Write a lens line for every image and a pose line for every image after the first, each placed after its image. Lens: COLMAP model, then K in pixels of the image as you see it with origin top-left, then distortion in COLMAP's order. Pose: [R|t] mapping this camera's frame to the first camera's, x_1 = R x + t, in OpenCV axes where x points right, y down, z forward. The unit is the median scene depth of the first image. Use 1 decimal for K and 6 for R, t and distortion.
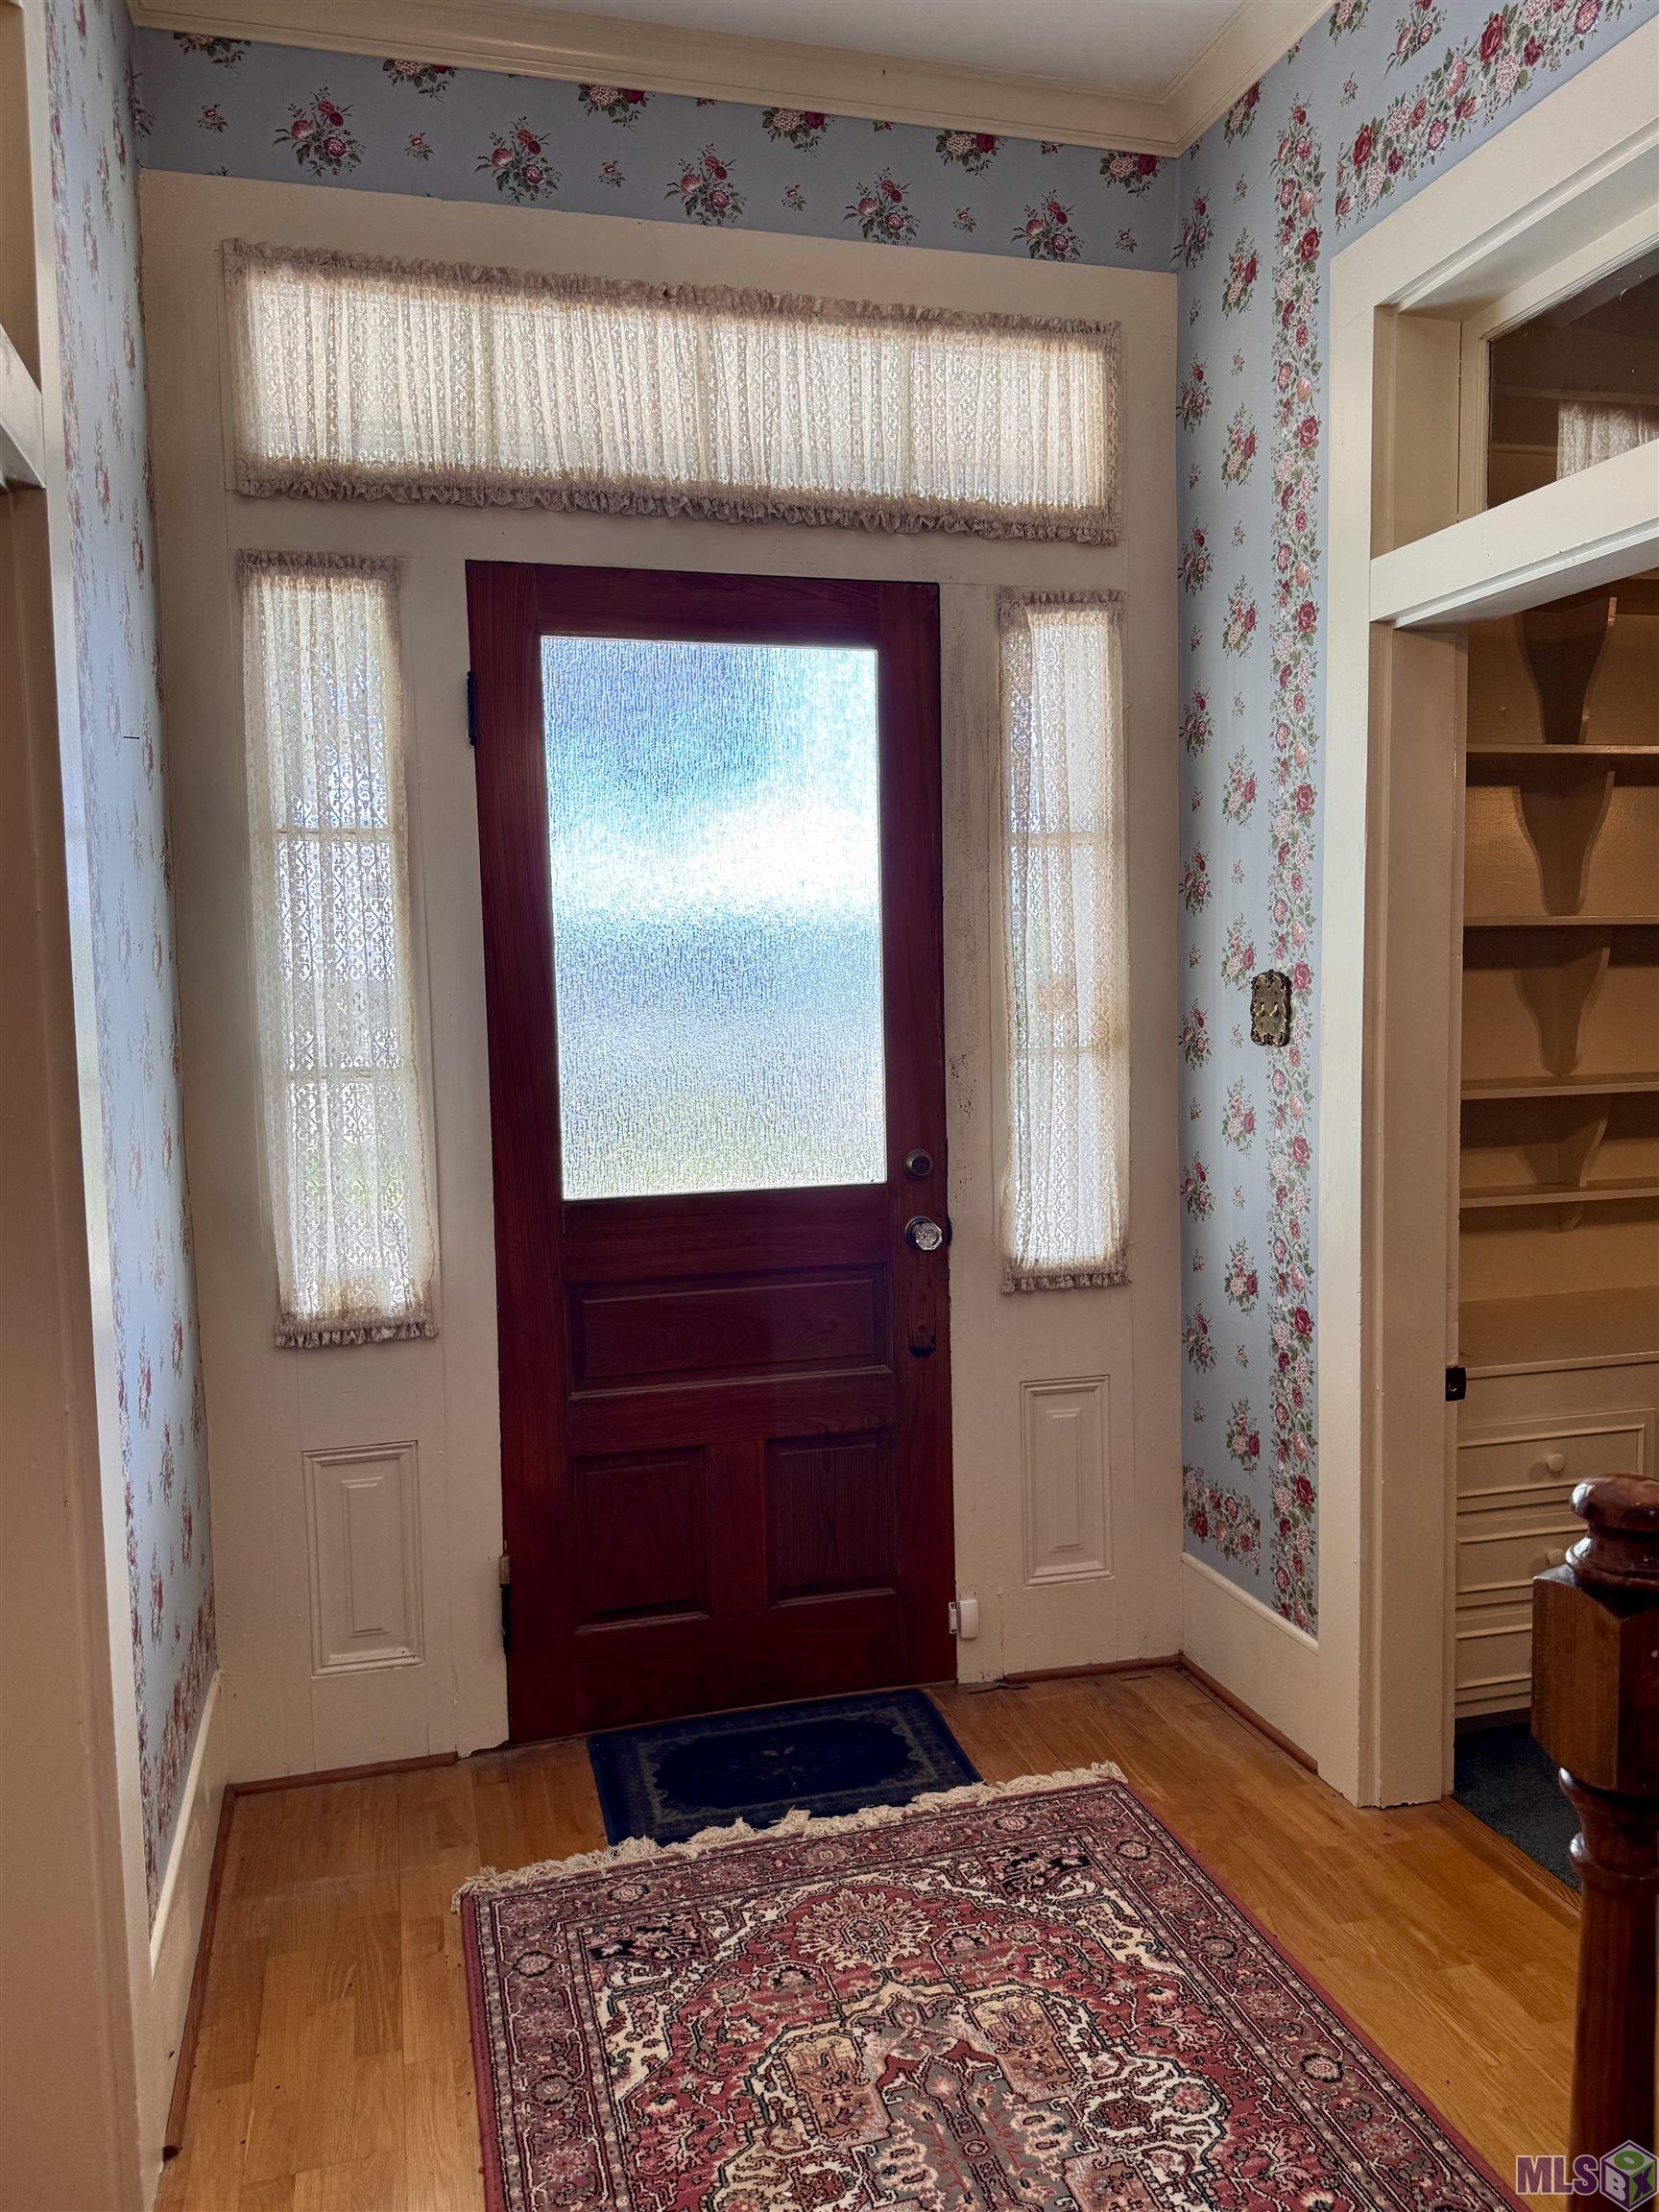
lens RADIAL K [[1538.8, 0, 749.9], [0, 1538.8, 1123.1], [0, 0, 1]] dist [0.025370, -0.045486]
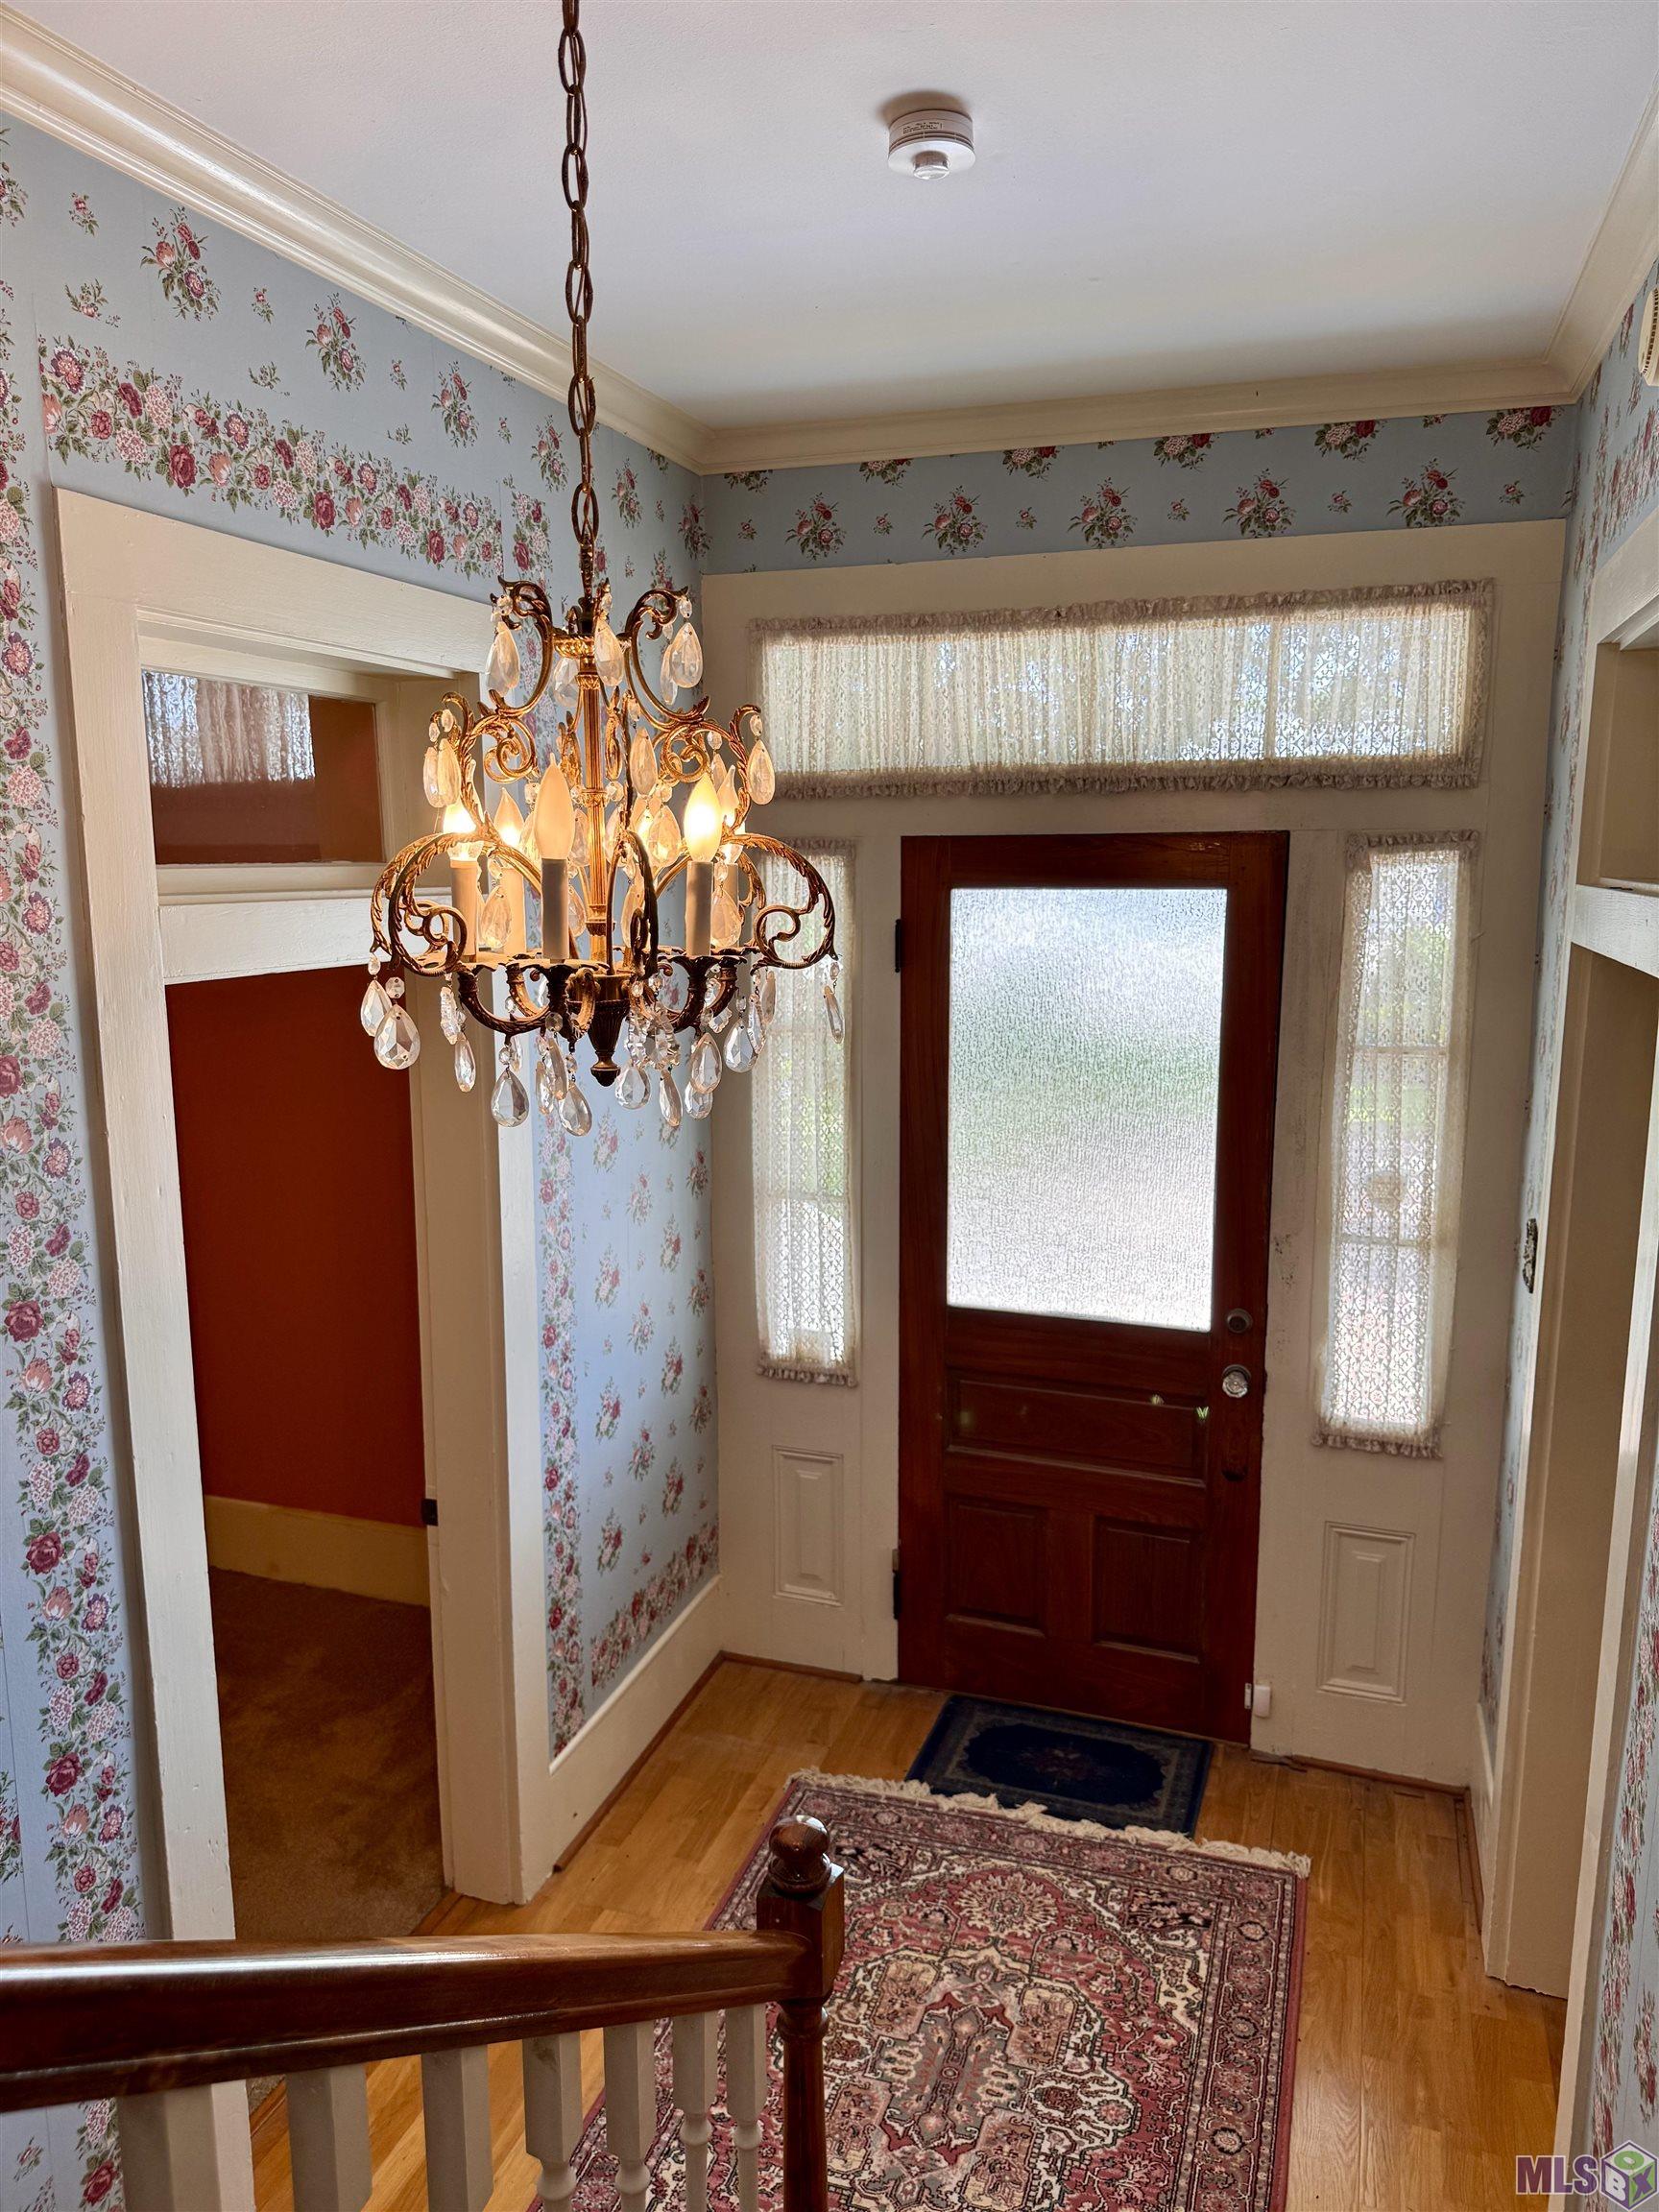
lens RADIAL K [[1495.5, 0, 825.4], [0, 1495.5, 1092.9], [0, 0, 1]] dist [0.025670, -0.040598]
pose [[0.839225, 0.101017, -0.534320, 0.525148], [-0.057635, 0.993583, 0.097320, -0.286936], [0.540722, -0.050878, 0.839661, -0.155308]]
